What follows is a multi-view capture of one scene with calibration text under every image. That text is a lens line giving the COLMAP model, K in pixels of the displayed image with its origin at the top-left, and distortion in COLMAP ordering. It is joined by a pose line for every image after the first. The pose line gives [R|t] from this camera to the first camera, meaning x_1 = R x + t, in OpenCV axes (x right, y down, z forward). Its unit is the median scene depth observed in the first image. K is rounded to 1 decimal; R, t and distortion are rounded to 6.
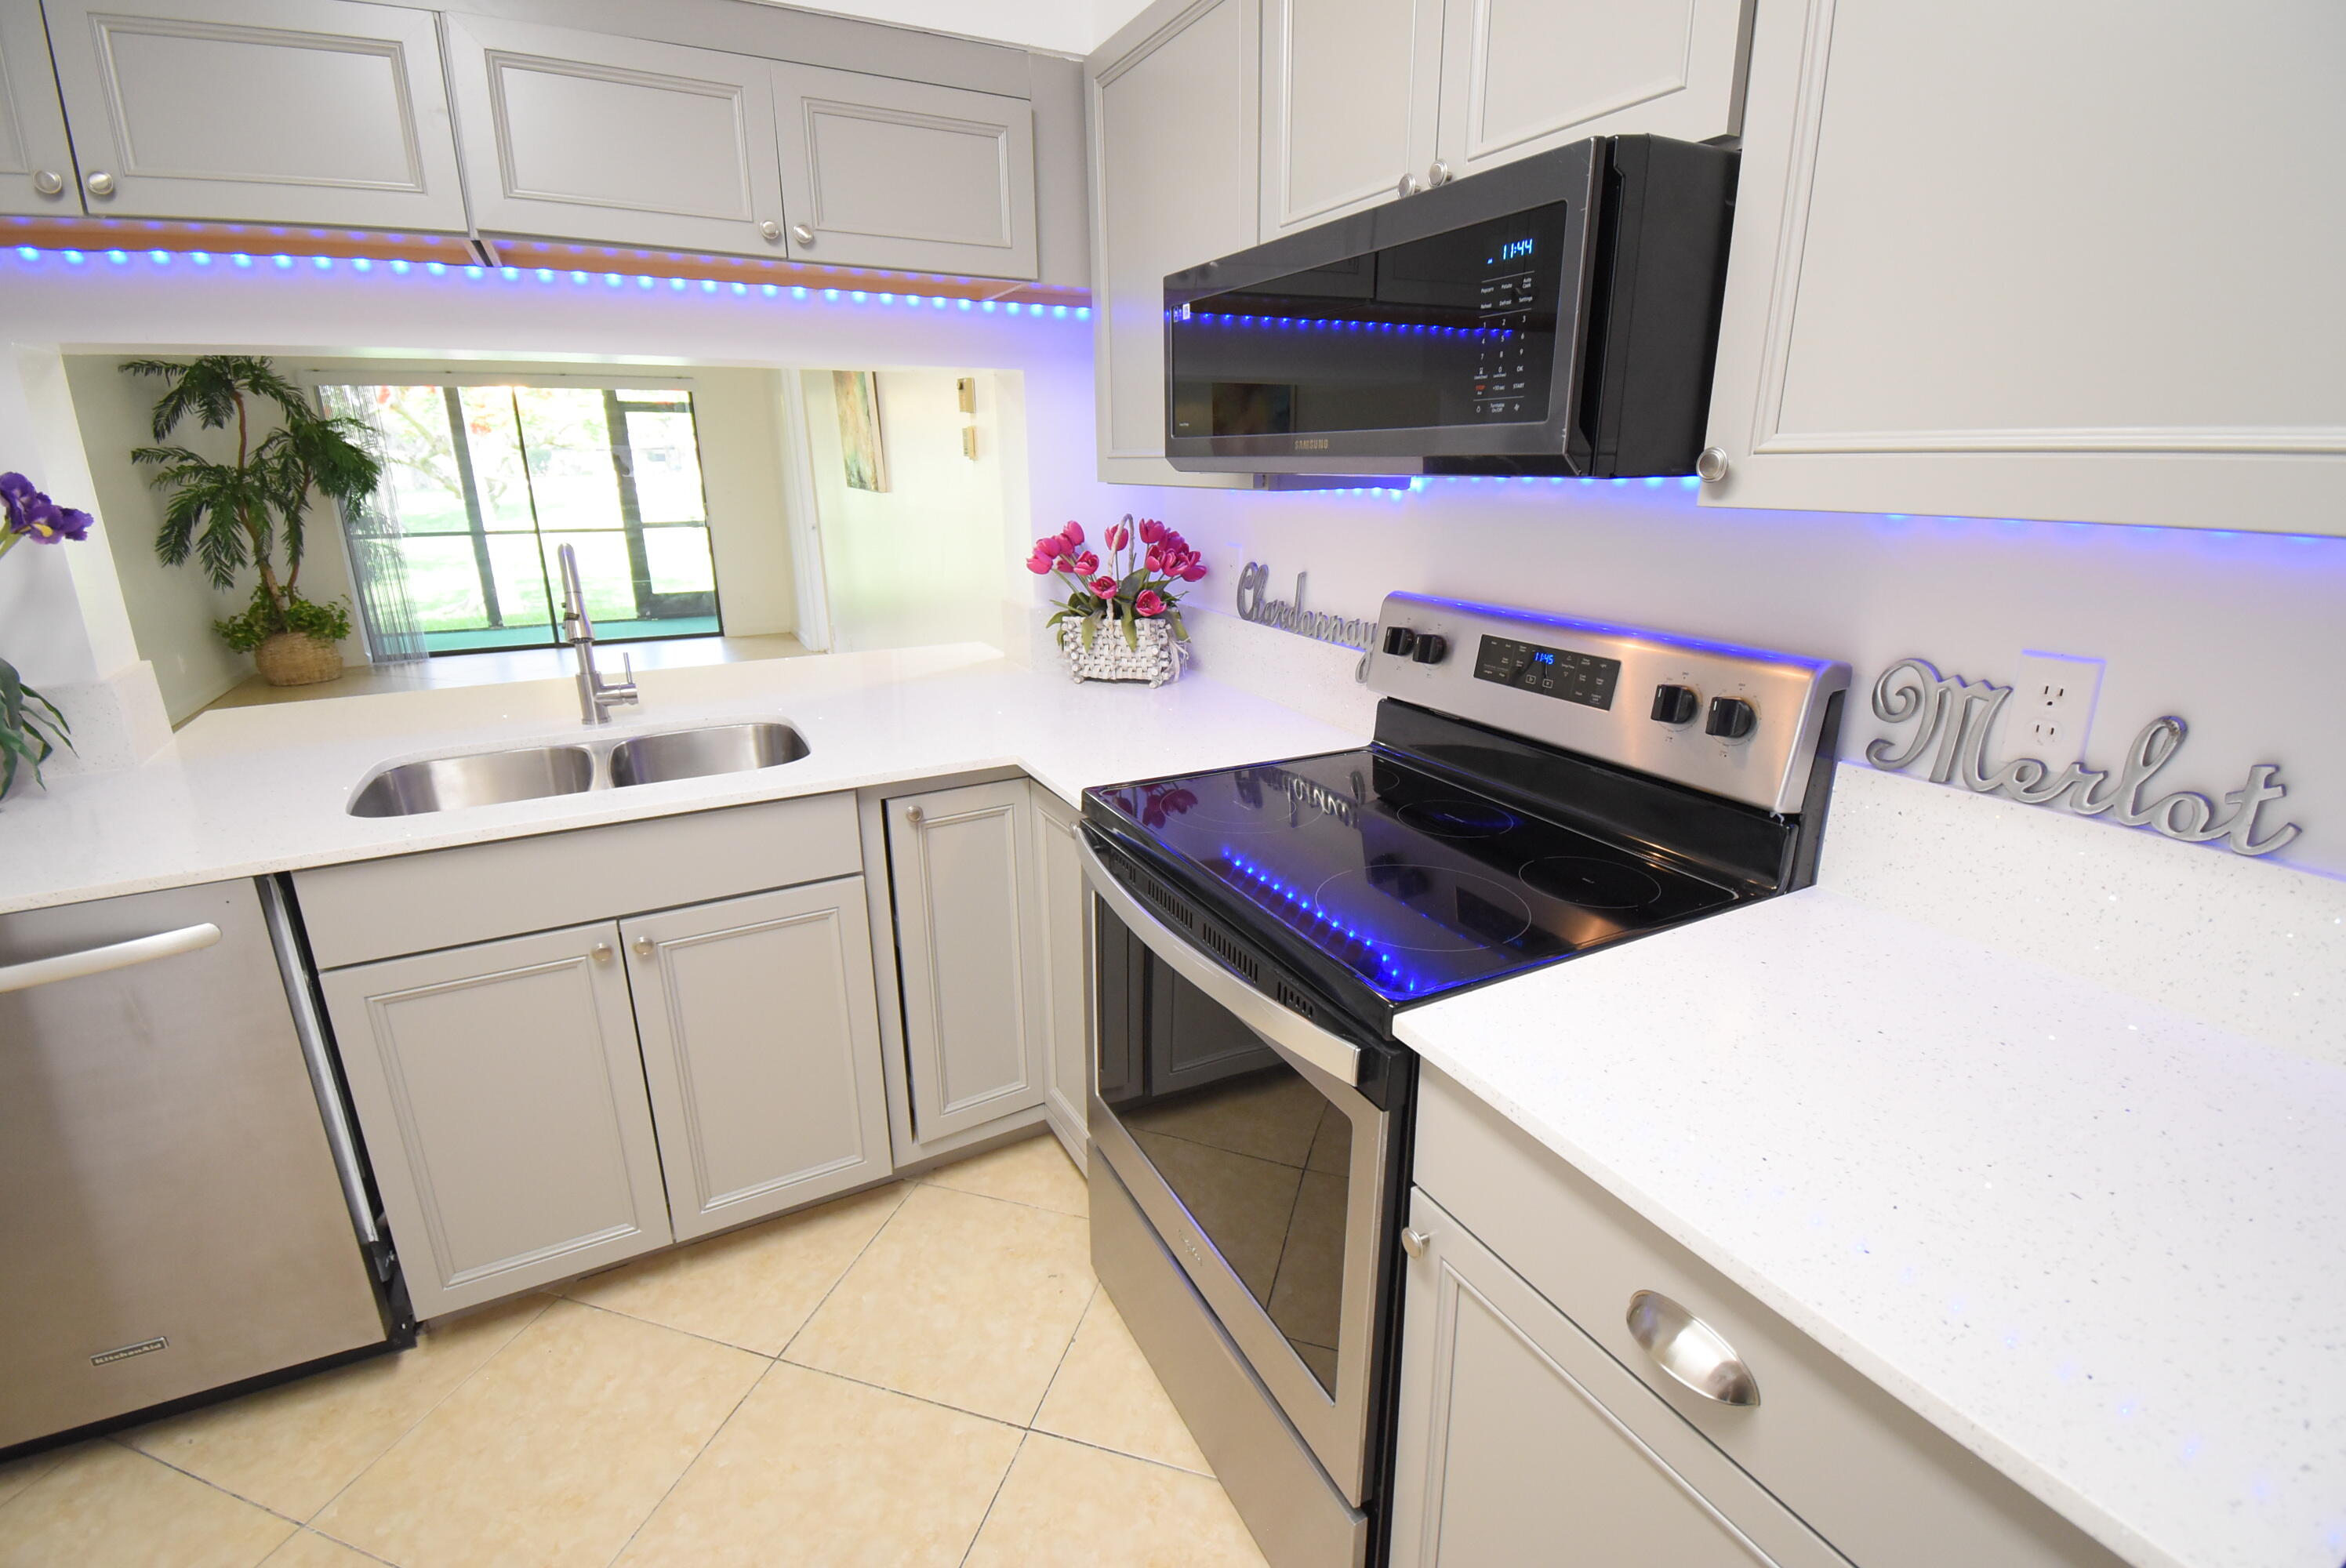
lens RADIAL K [[1046.2, 0, 1174.6], [0, 1046.2, 776.7], [0, 0, 1]] dist [0.027904, -0.032906]
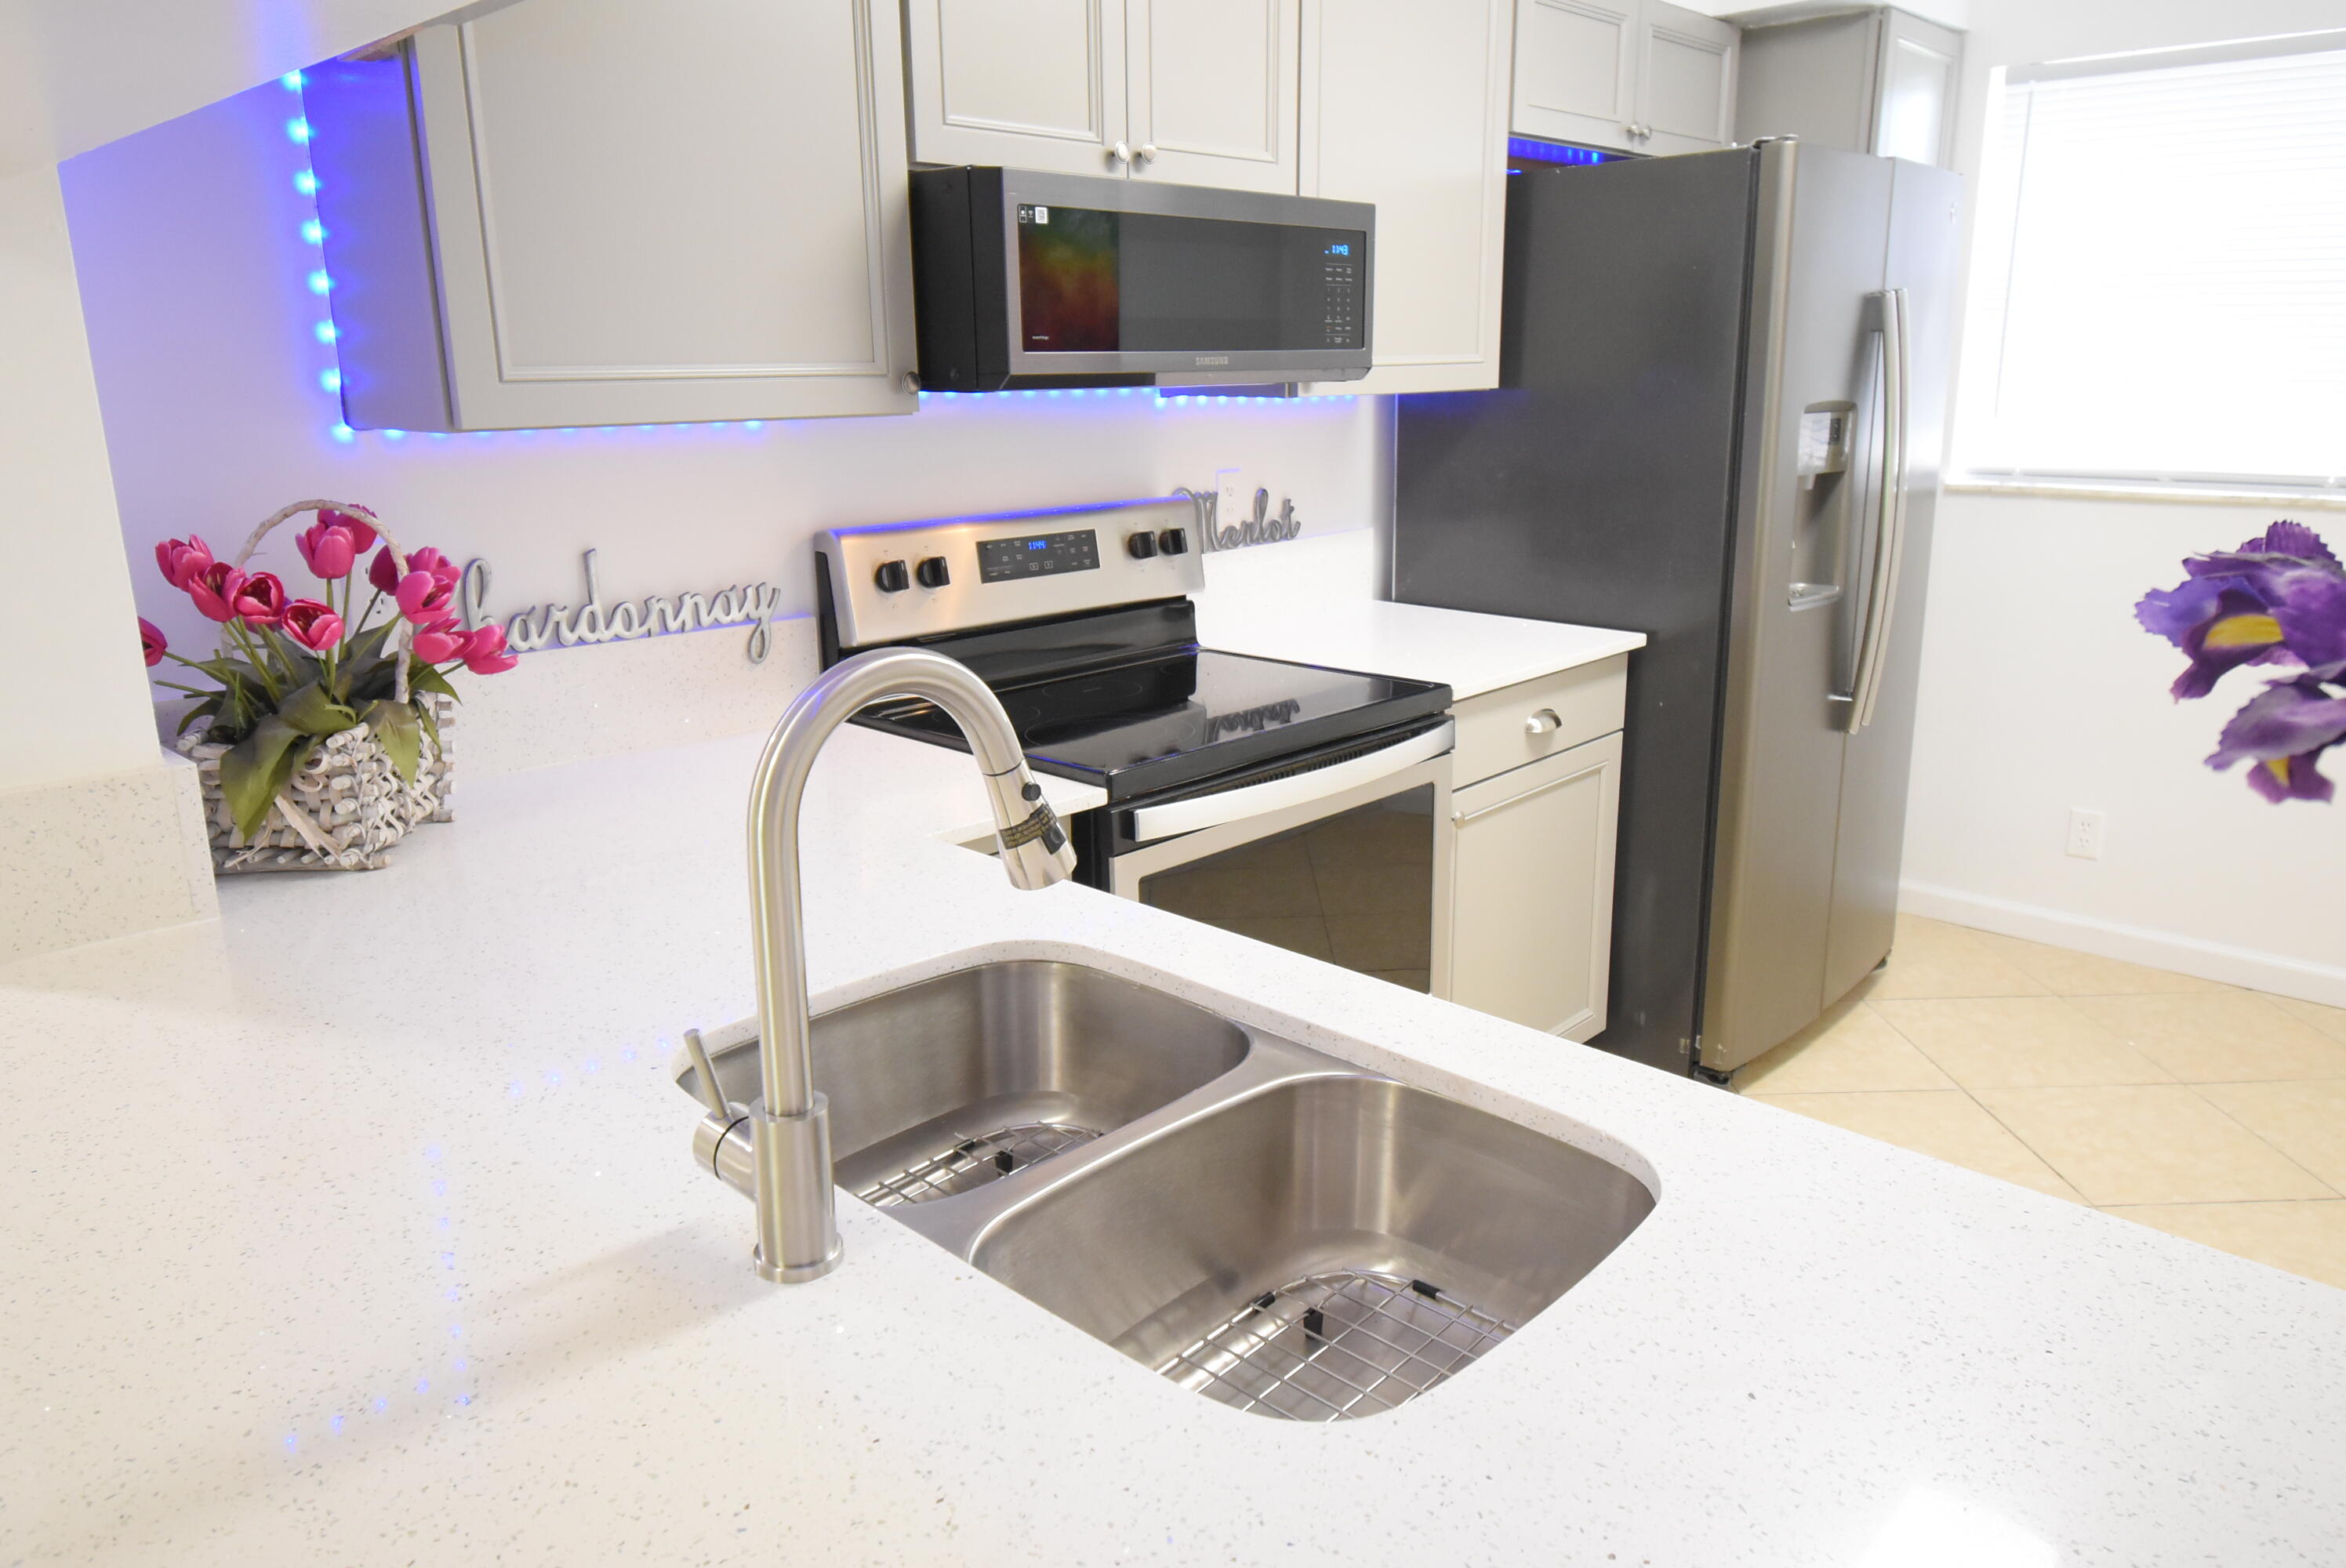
lens RADIAL K [[1587.4, 0, 1173.0], [0, 1587.4, 784.0], [0, 0, 1]] dist [0.017969, -0.034430]
pose [[-0.318652, -0.234171, 0.918490, -1.477536], [0.288253, 0.899169, 0.329249, -0.443338], [-0.902979, 0.369674, -0.219022, 1.455689]]
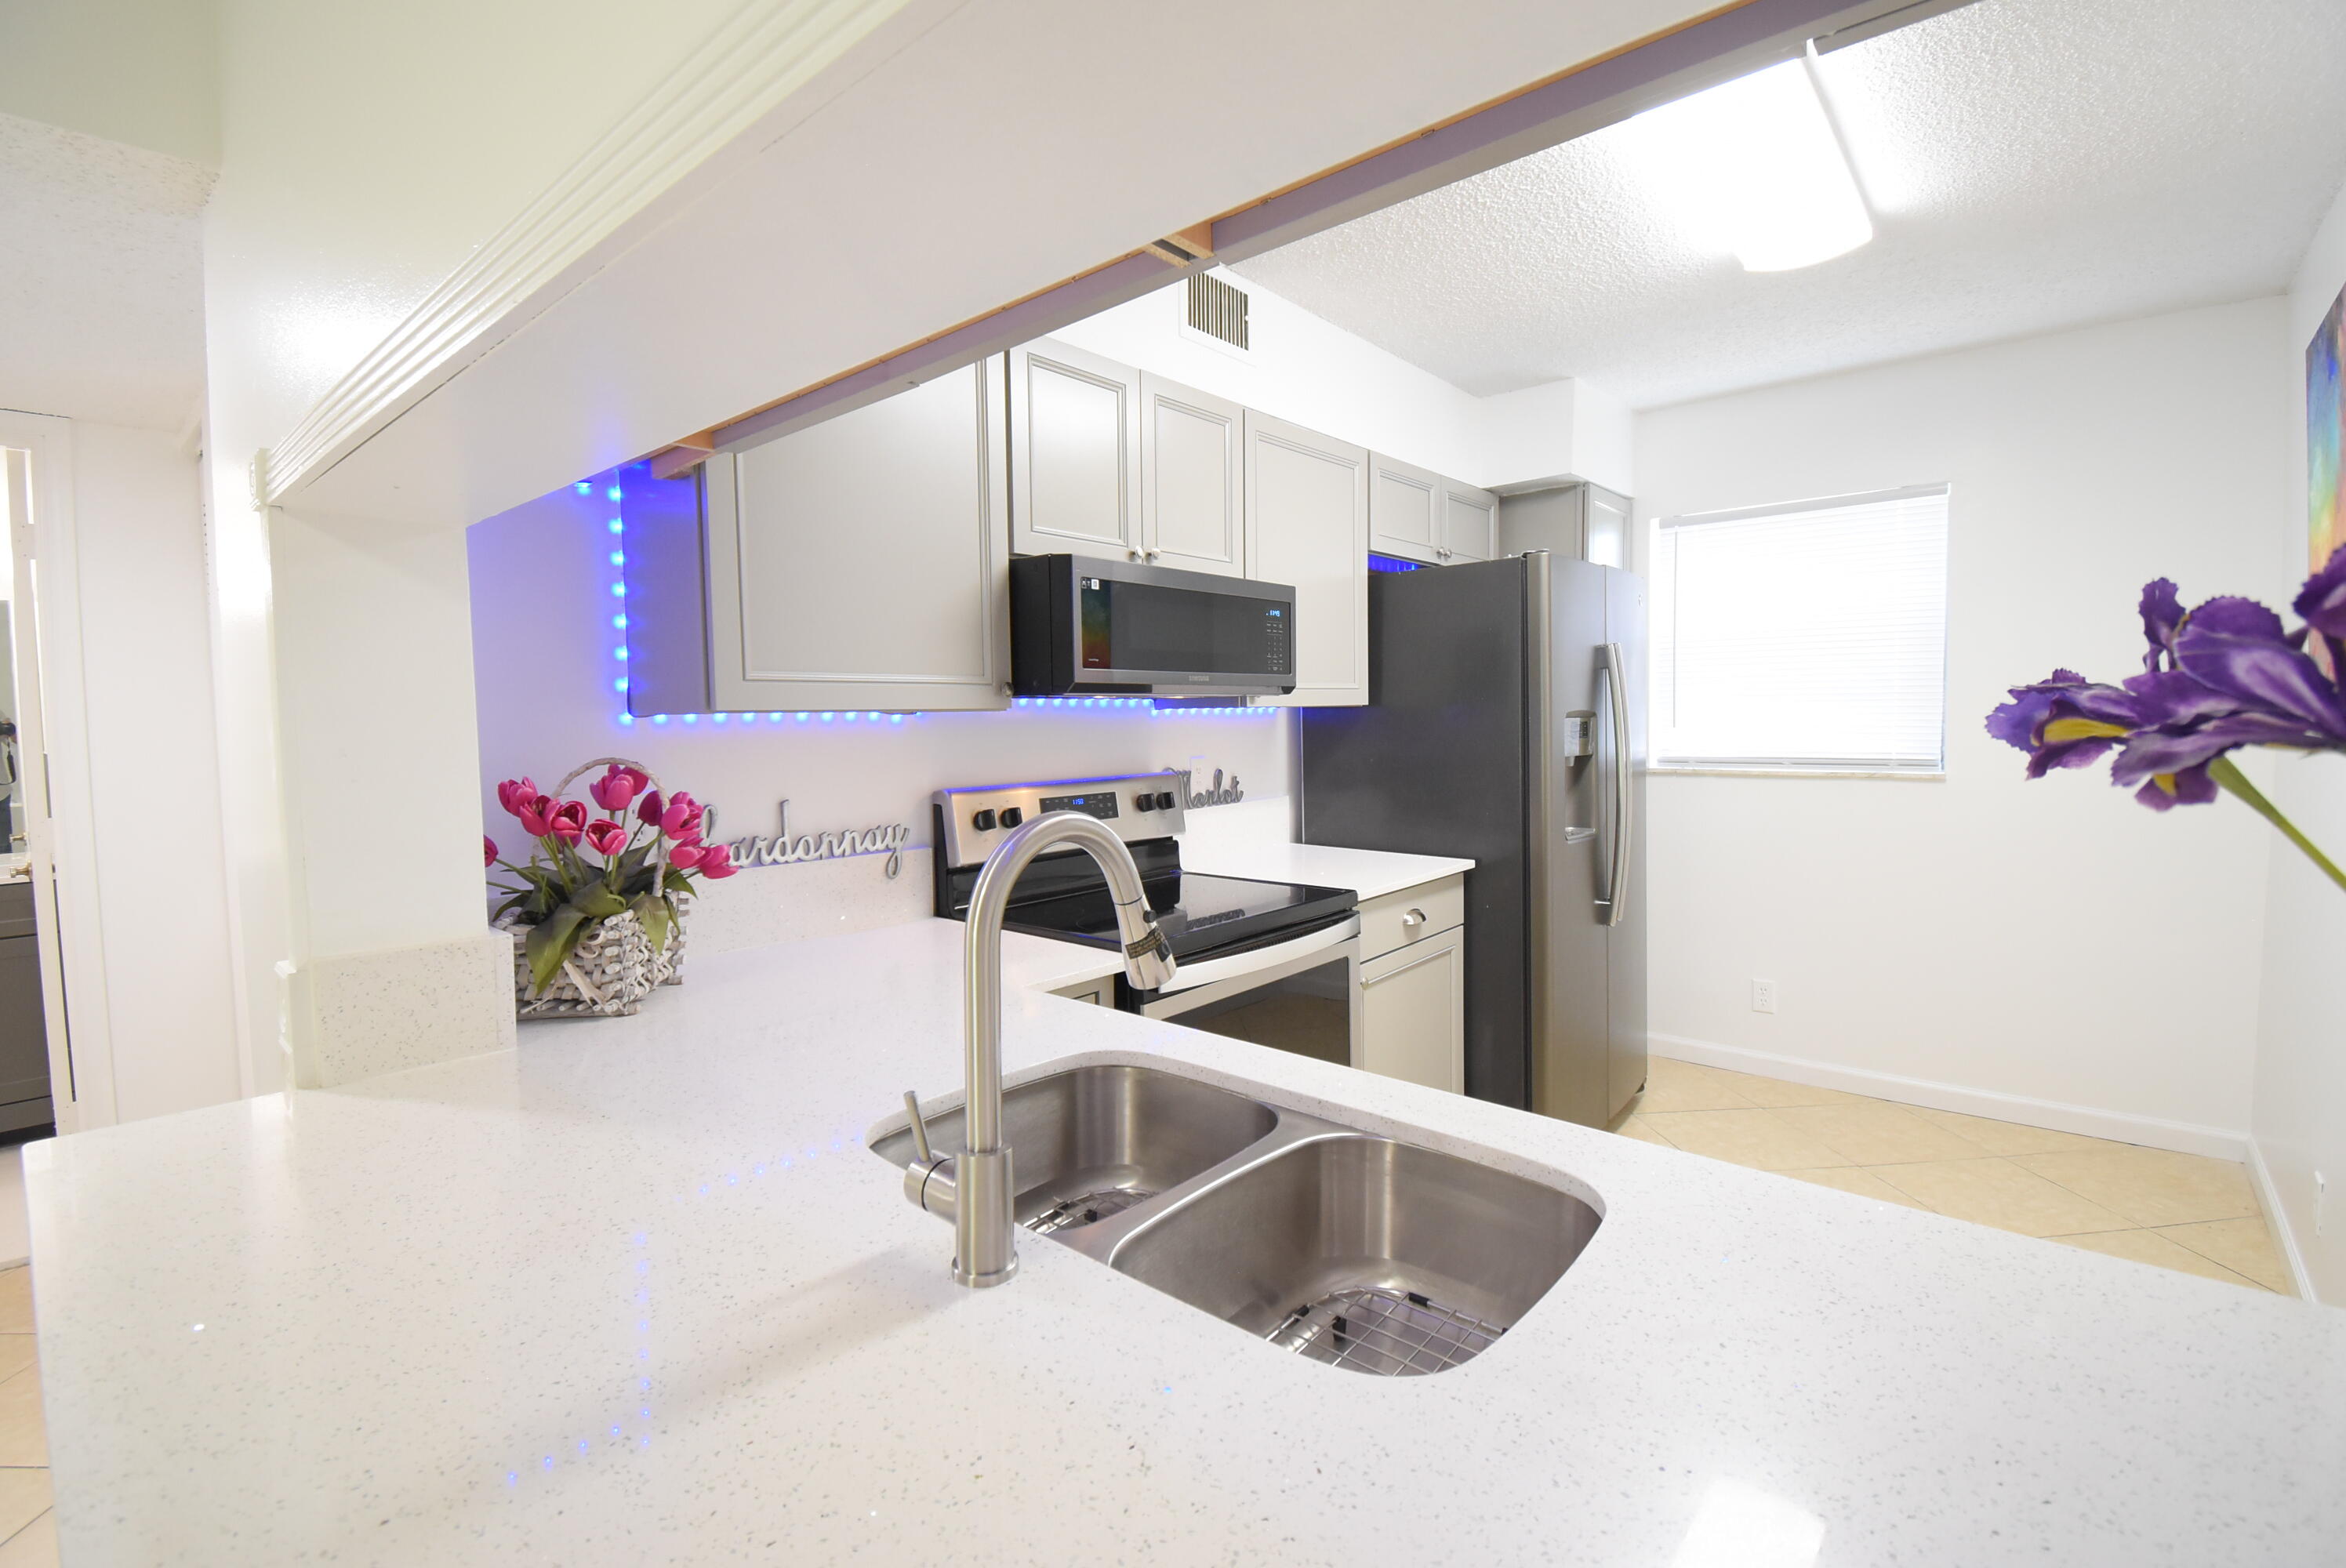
lens RADIAL K [[1046.2, 0, 1174.6], [0, 1046.2, 776.7], [0, 0, 1]] dist [0.027904, -0.032906]
pose [[-0.364728, -0.042626, 0.930138, -1.429649], [0.287615, 0.944942, 0.156084, -0.408278], [-0.885580, 0.324450, -0.332387, 1.539779]]
